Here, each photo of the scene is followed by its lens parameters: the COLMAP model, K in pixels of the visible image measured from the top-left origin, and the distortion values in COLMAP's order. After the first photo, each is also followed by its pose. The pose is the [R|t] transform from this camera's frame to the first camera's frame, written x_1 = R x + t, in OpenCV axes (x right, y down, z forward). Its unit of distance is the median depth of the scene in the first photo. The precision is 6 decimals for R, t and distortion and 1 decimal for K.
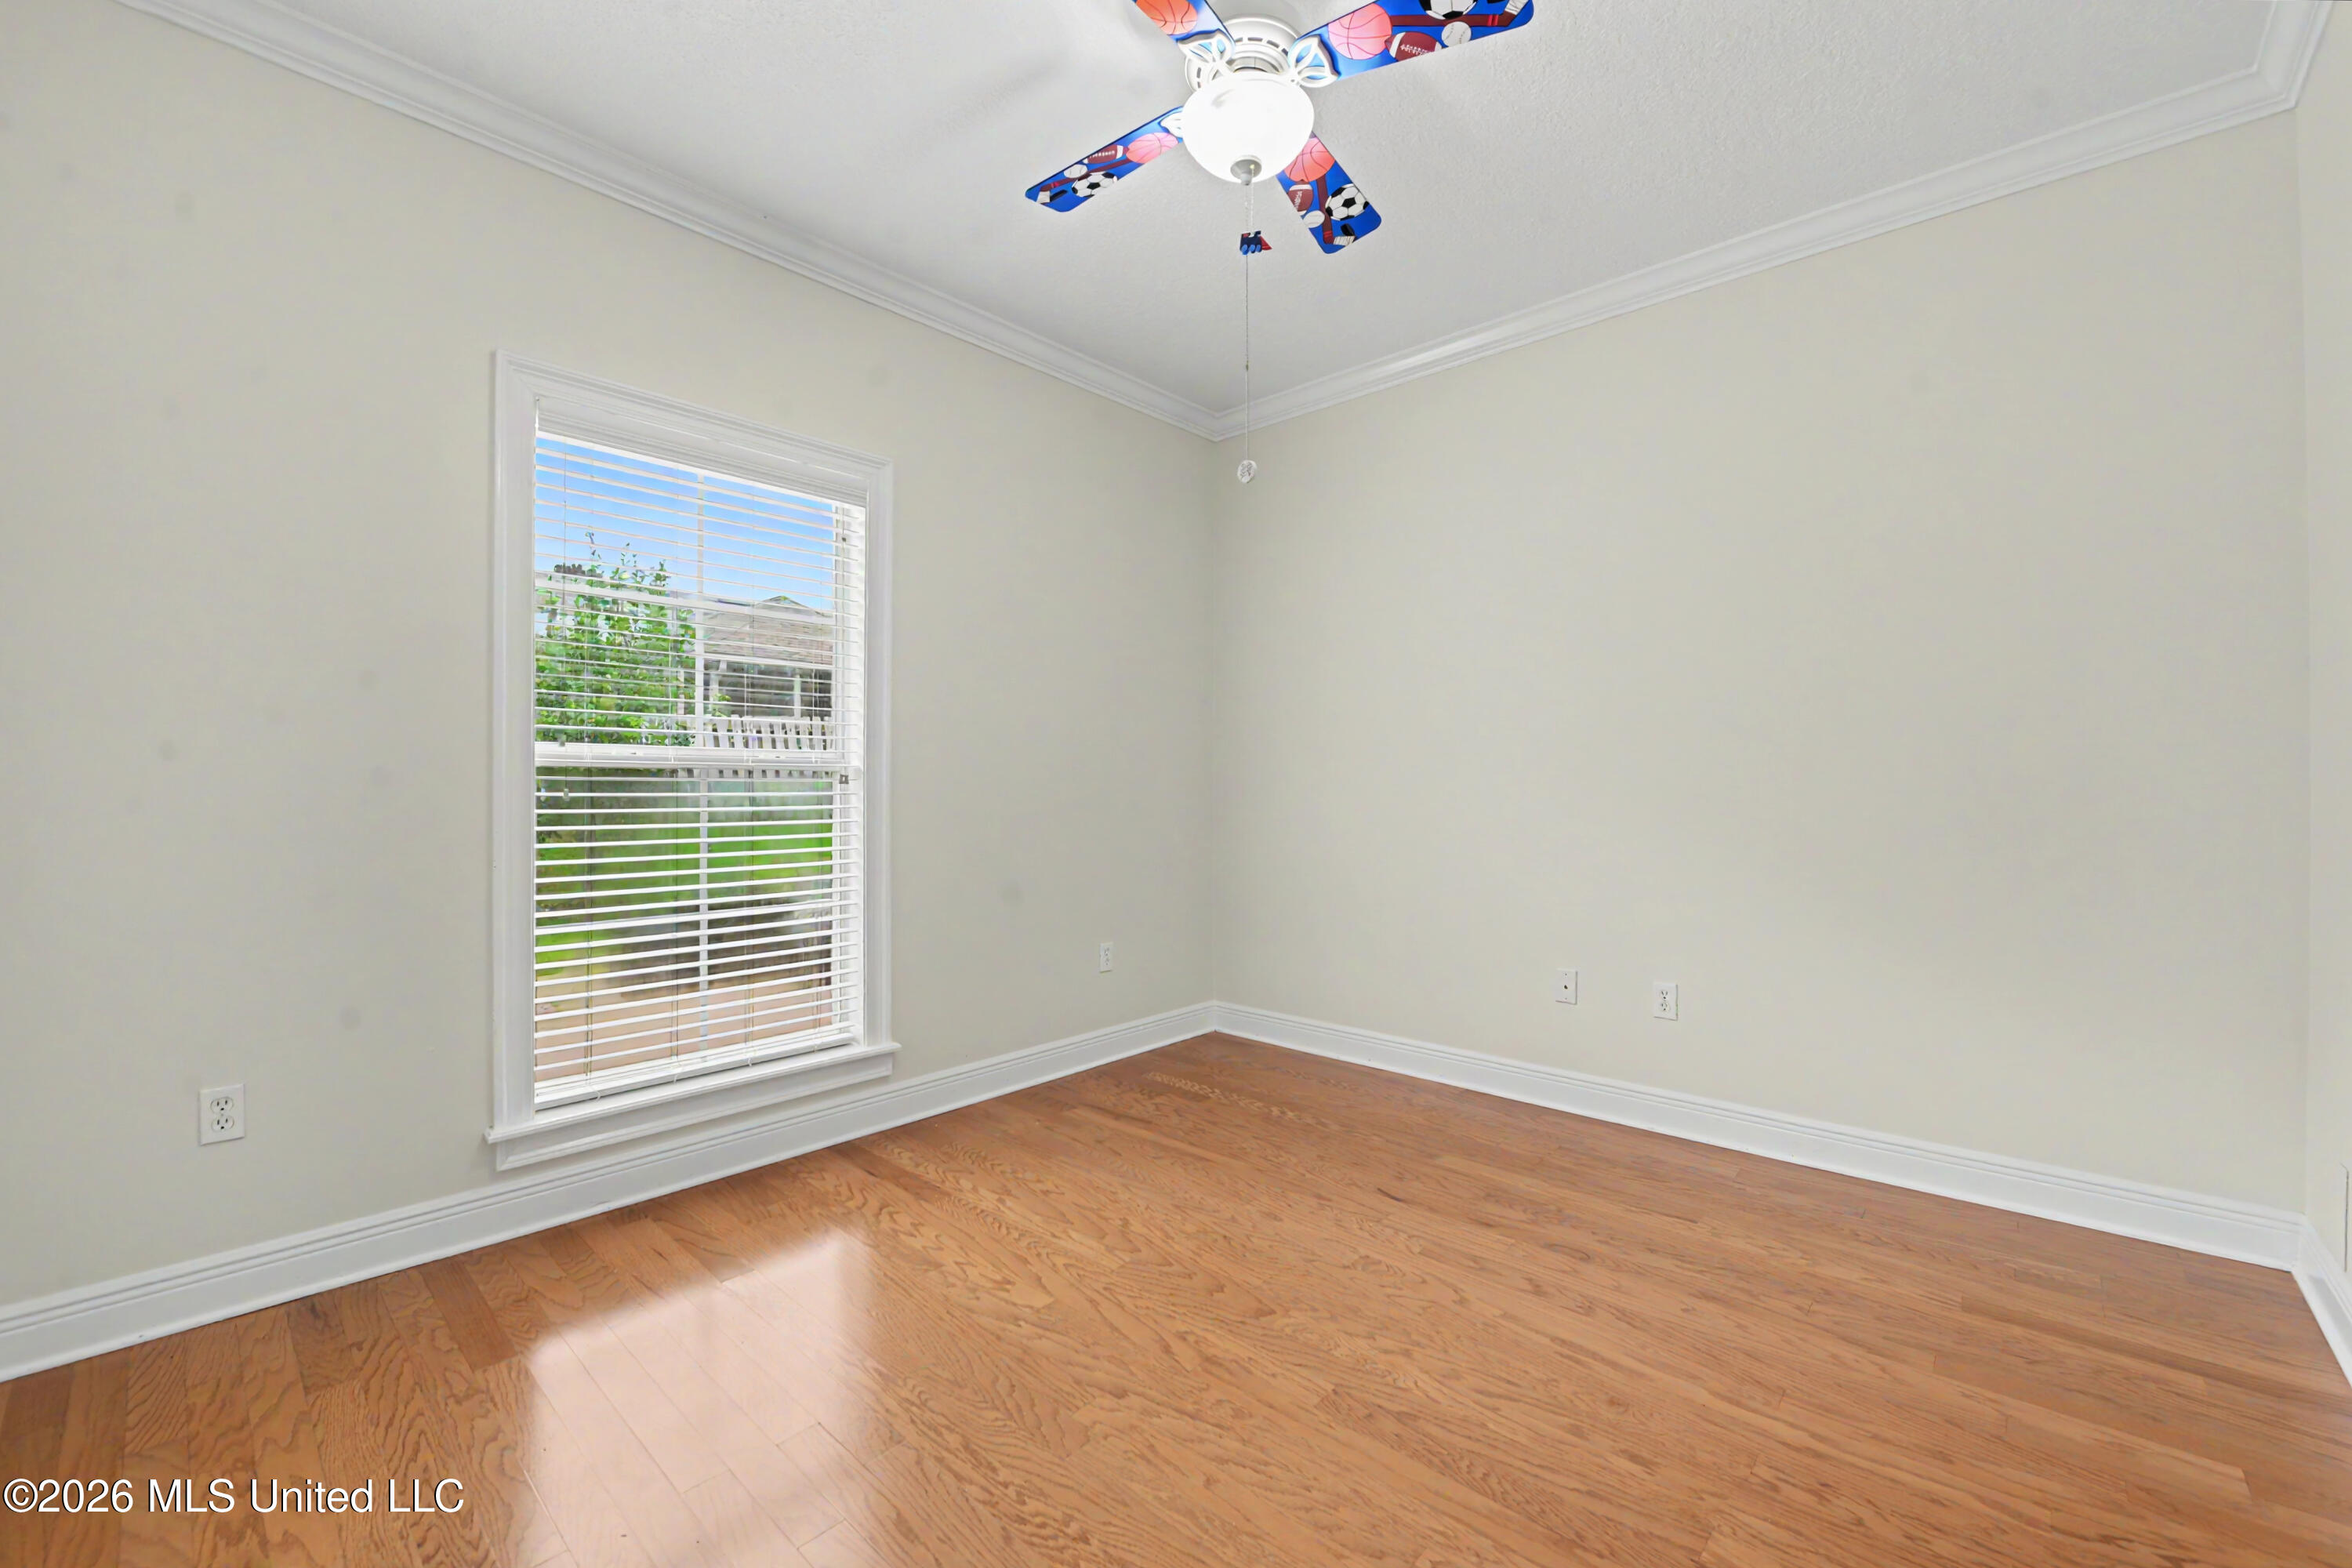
lens RADIAL K [[935.6, 0, 1174.8], [0, 935.6, 774.8], [0, 0, 1]] dist [-0.021146, -0.000034]
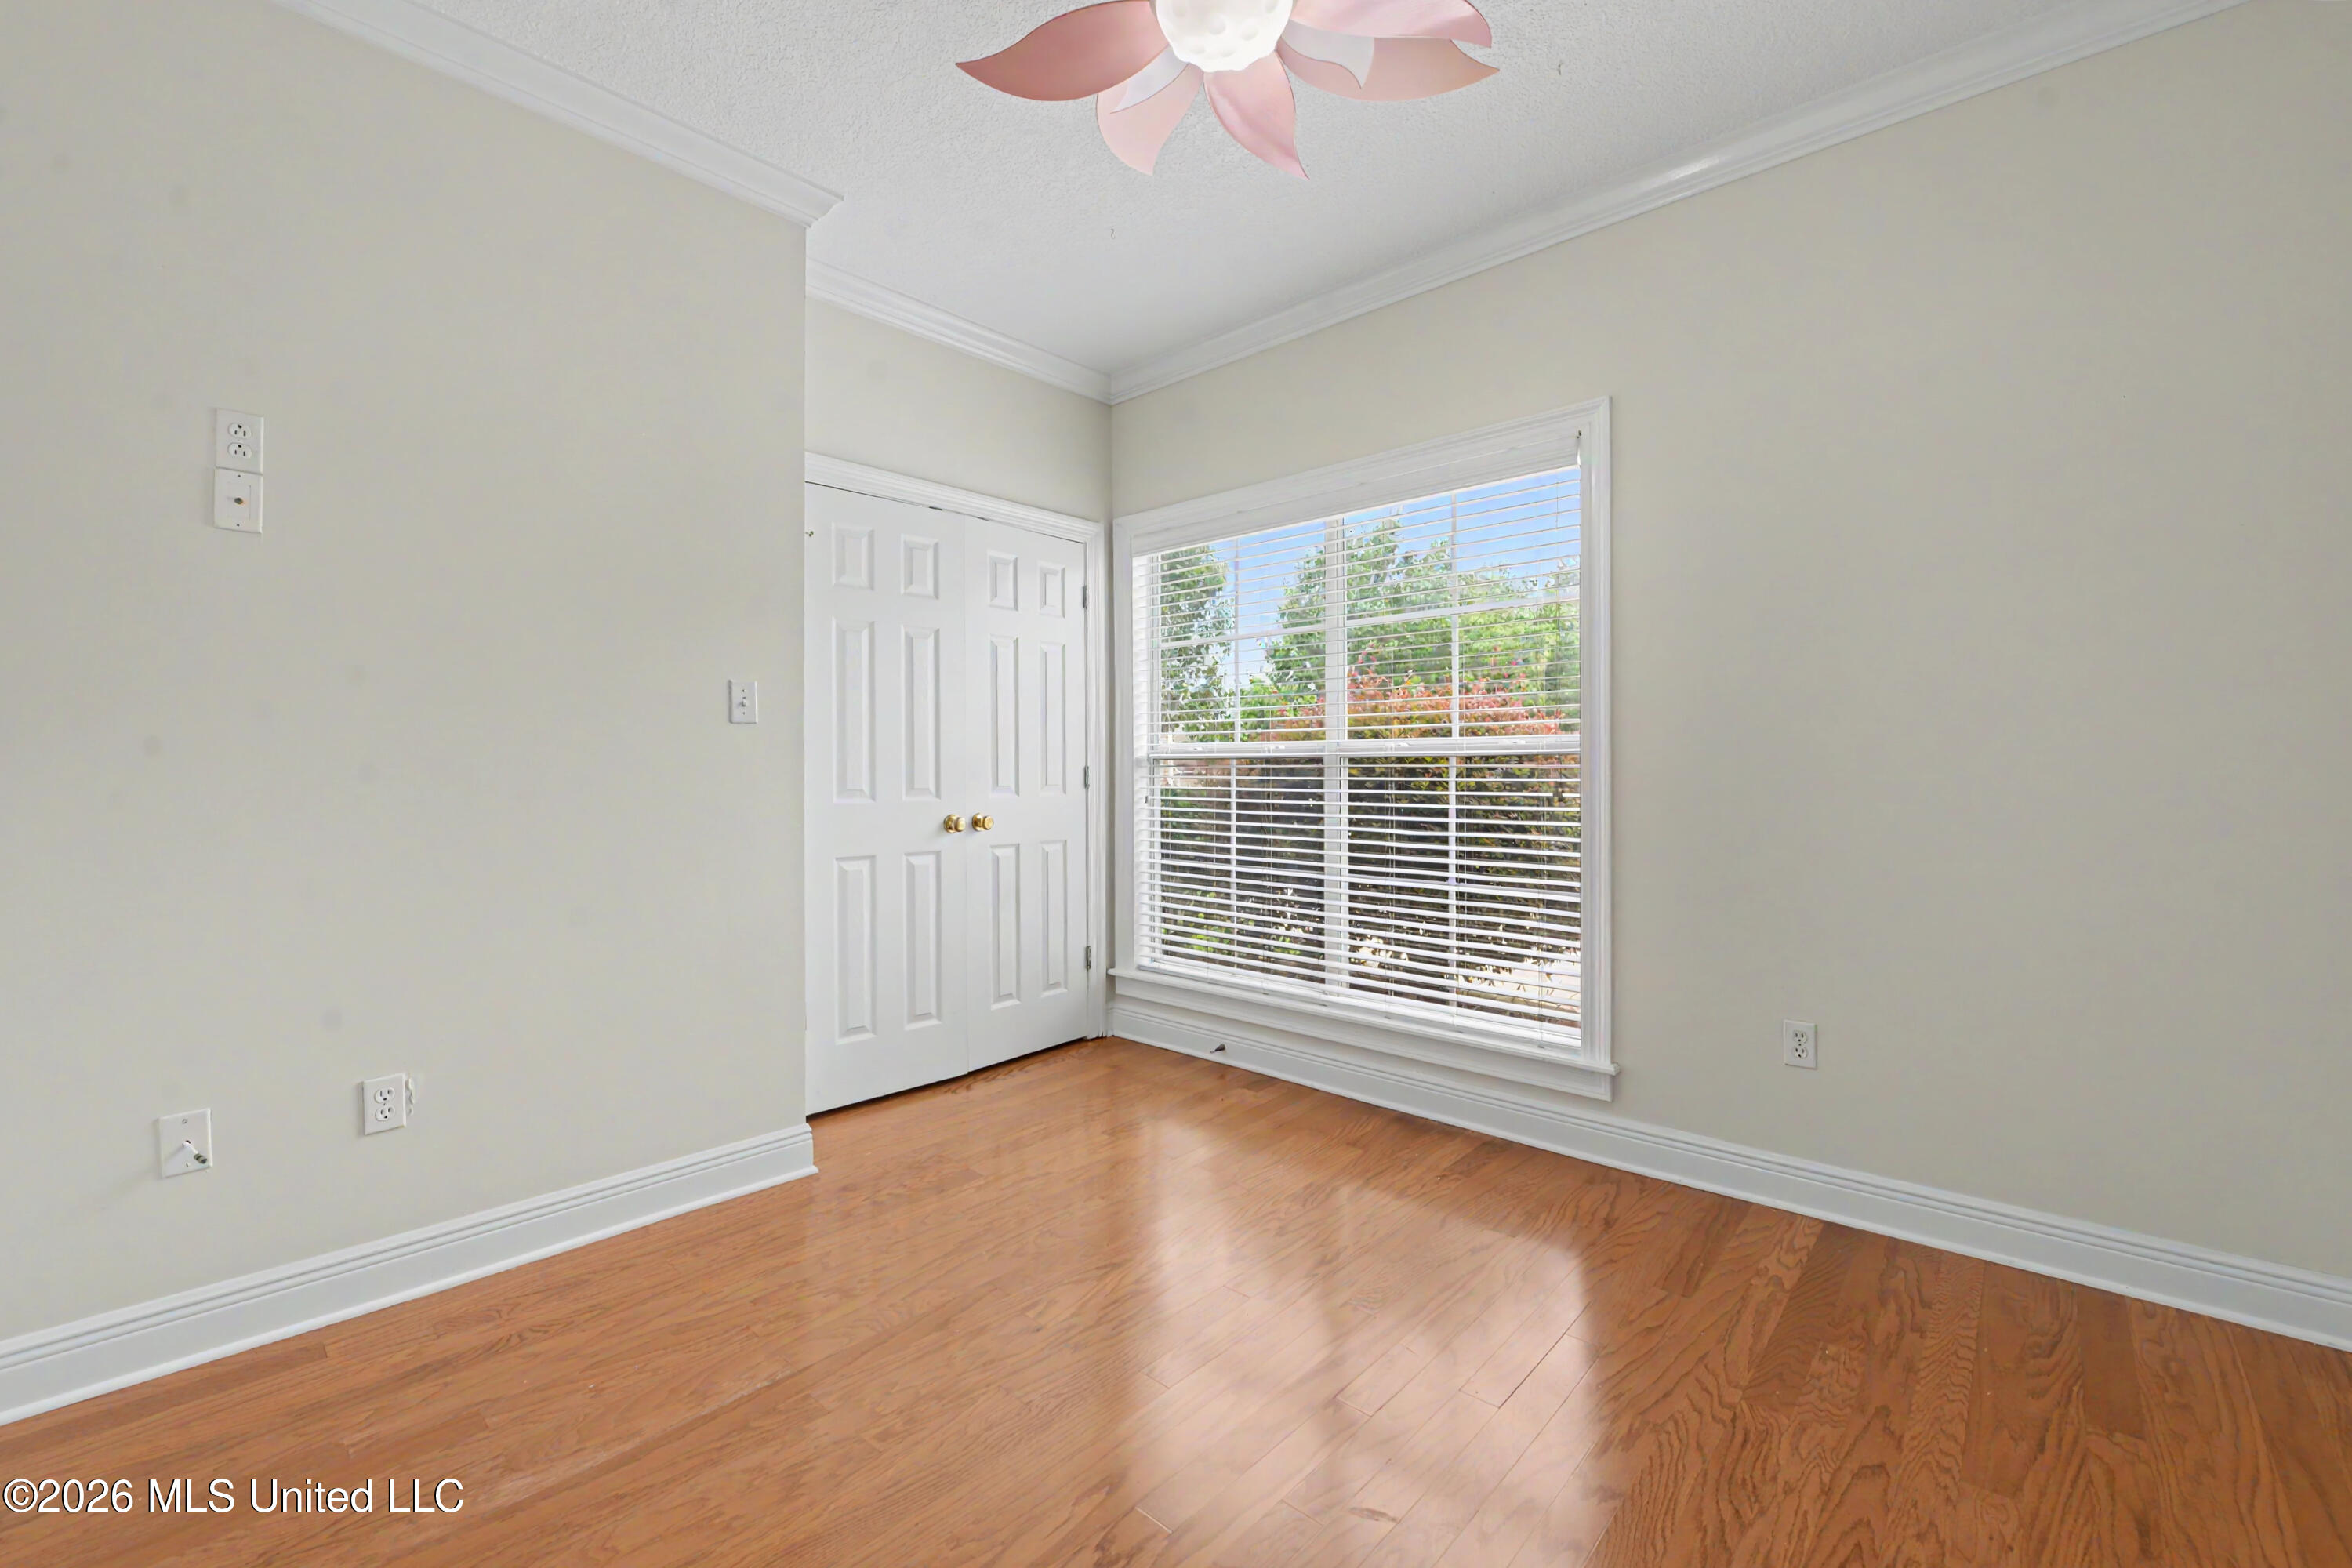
lens RADIAL K [[935.6, 0, 1174.8], [0, 935.6, 774.8], [0, 0, 1]] dist [-0.021146, -0.000034]
pose [[0.029969, 0.005552, -0.999535, 0.920052], [0.010697, 0.999926, 0.005875, 0.007468], [0.999494, -0.010868, 0.029908, 0.943461]]
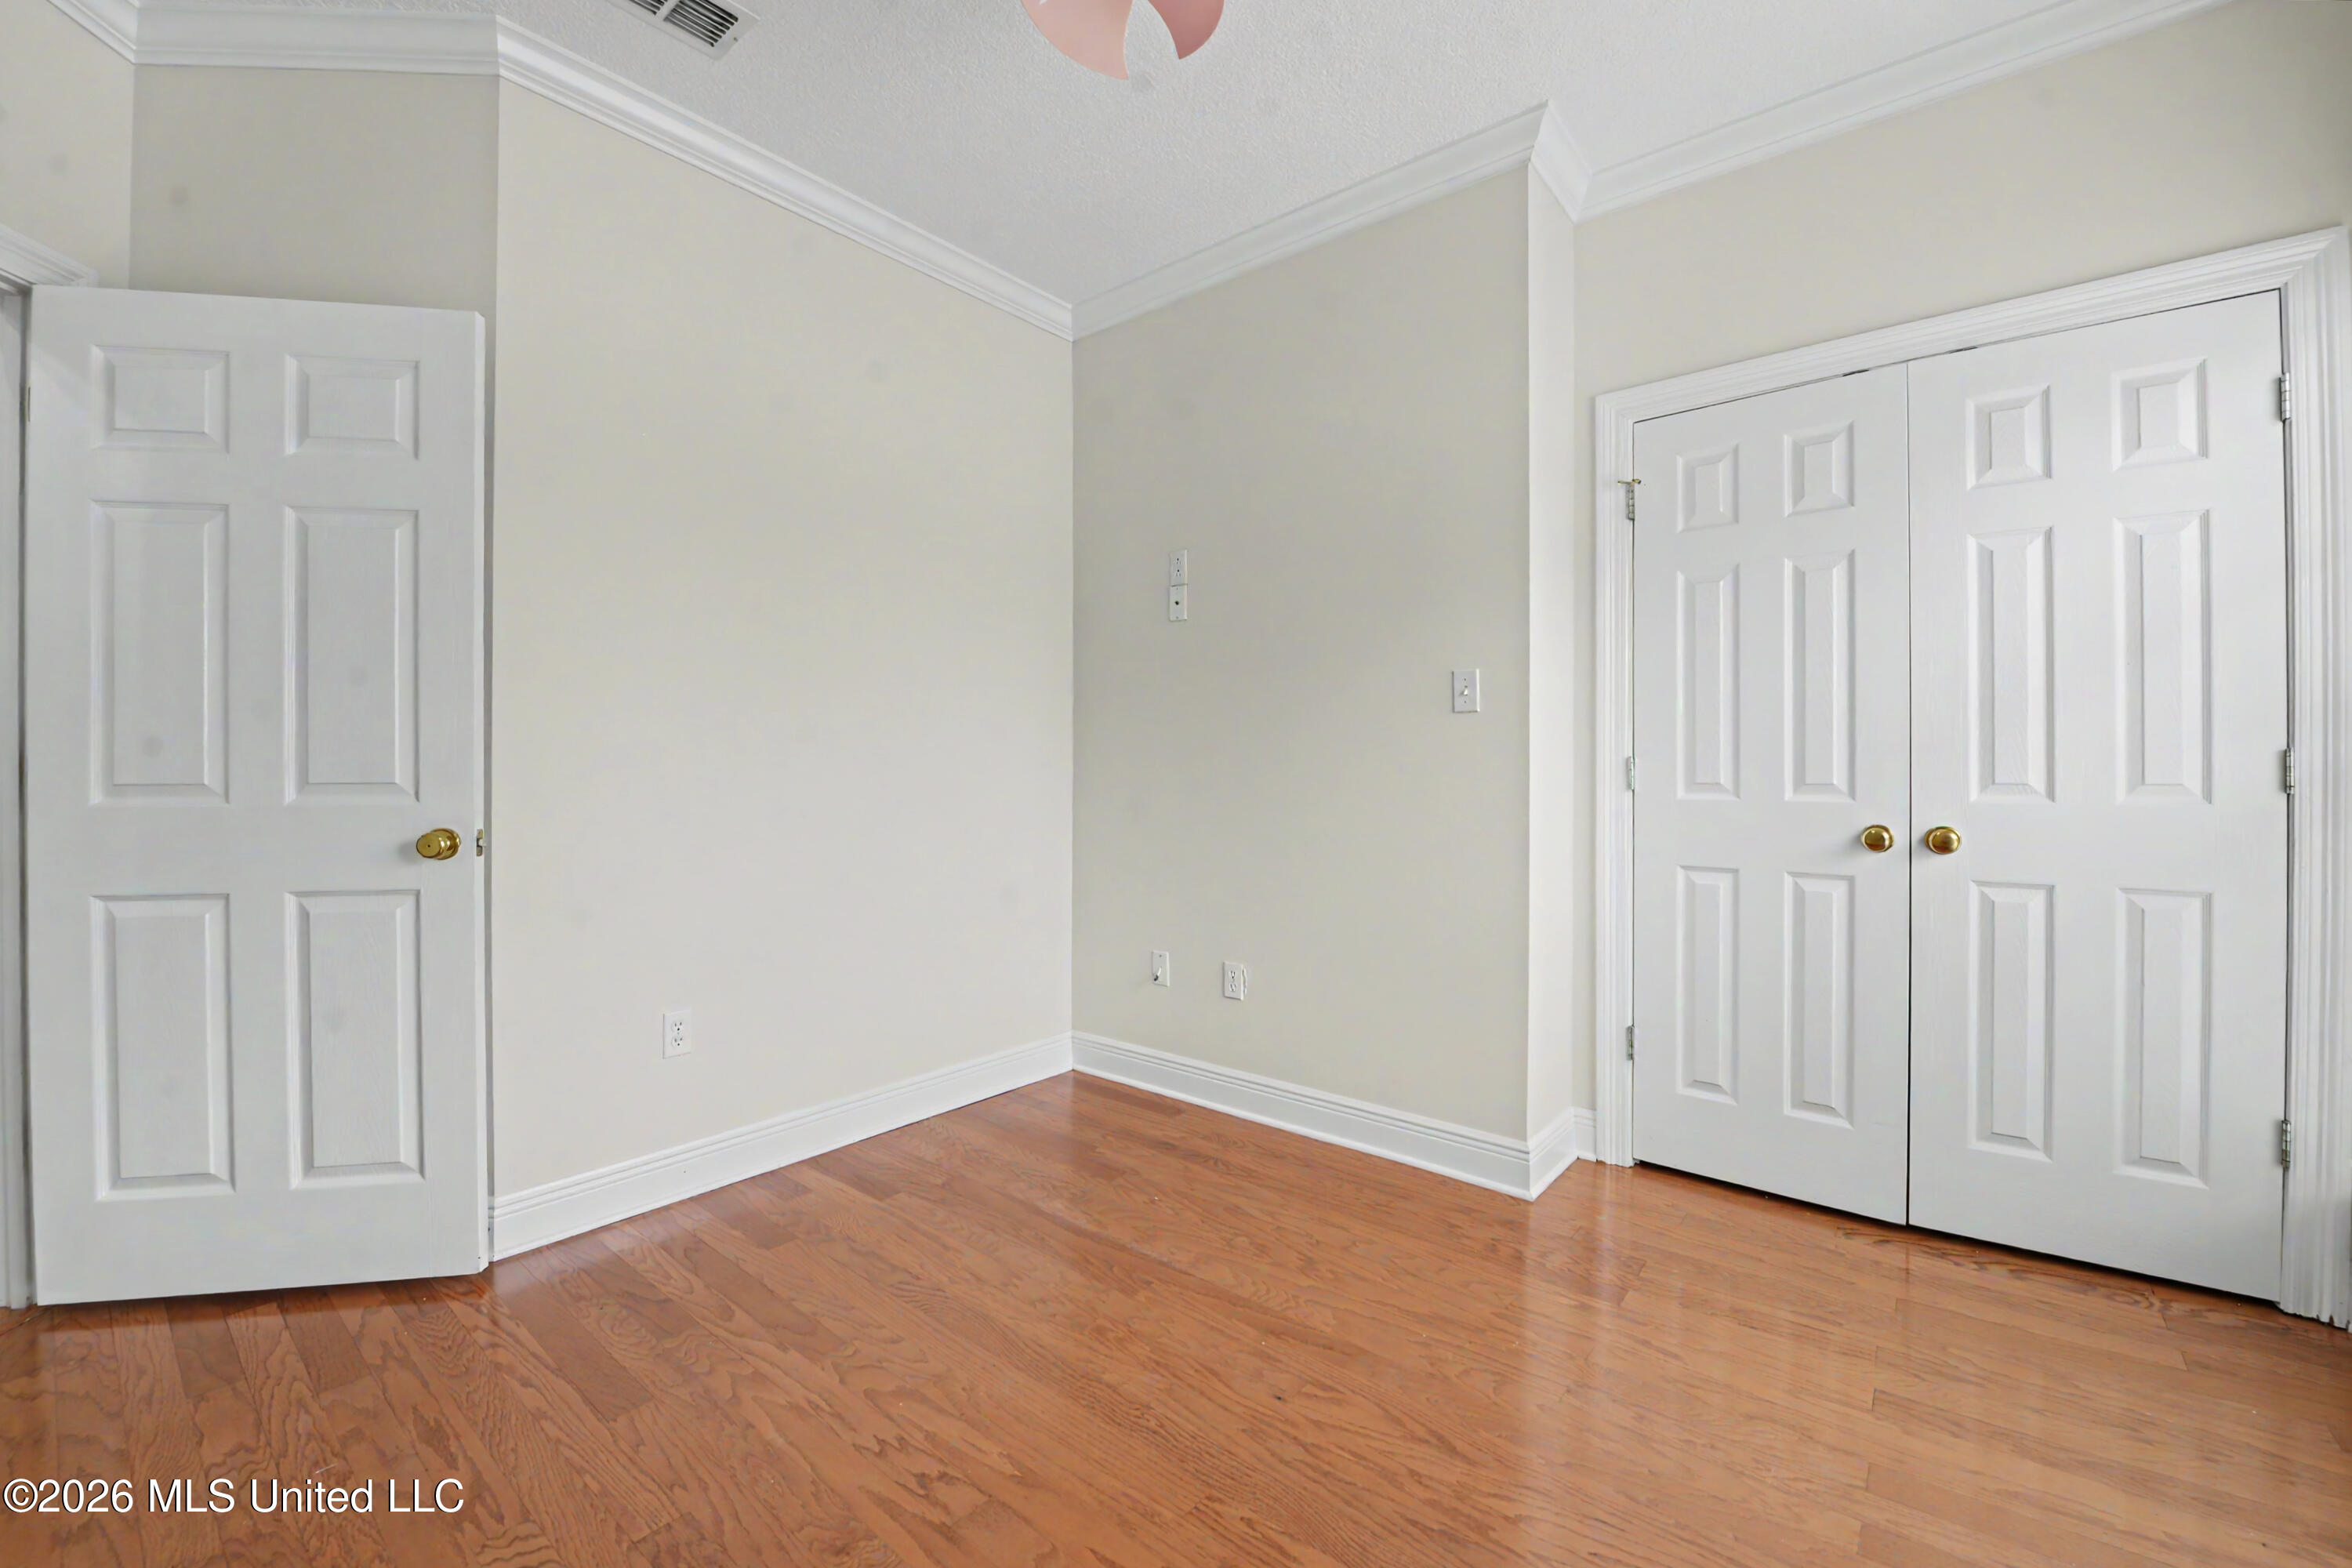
lens RADIAL K [[961.9, 0, 1180.8], [0, 961.9, 766.6], [0, 0, 1]] dist [-0.000074, -0.010849]
pose [[-0.995136, 0.005876, -0.098334, 0.197296], [0.005879, 0.999983, 0.000268, 0.010112], [0.098334, -0.000311, -0.995153, 1.622688]]
